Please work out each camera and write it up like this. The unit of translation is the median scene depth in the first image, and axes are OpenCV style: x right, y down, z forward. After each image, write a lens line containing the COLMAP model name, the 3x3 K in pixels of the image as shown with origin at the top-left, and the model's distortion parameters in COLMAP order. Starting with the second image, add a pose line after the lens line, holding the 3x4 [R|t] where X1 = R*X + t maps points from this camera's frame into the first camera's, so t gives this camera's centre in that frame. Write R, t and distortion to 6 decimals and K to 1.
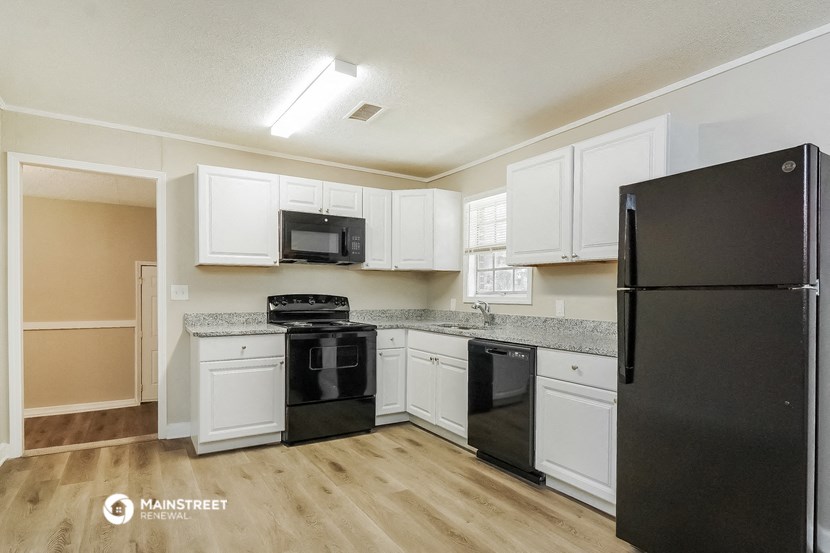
lens RADIAL K [[448.6, 0, 421.4], [0, 448.6, 299.2], [0, 0, 1]] dist [-0.011985, -0.000110]
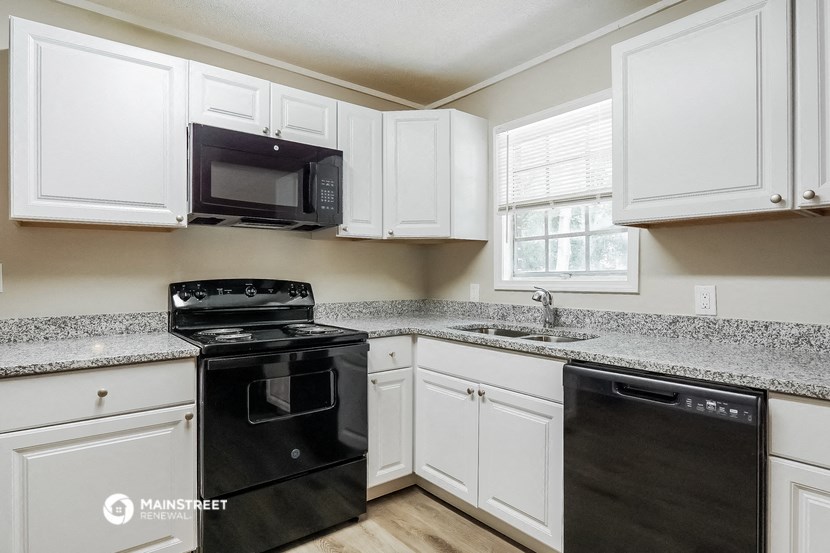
lens RADIAL K [[448.6, 0, 413.4], [0, 448.6, 272.7], [0, 0, 1]] dist [-0.011985, -0.000110]
pose [[0.993734, -0.007827, 0.111495, -0.106225], [0.009890, 0.999790, -0.017955, -0.006858], [-0.111331, 0.018945, 0.993603, 0.428754]]
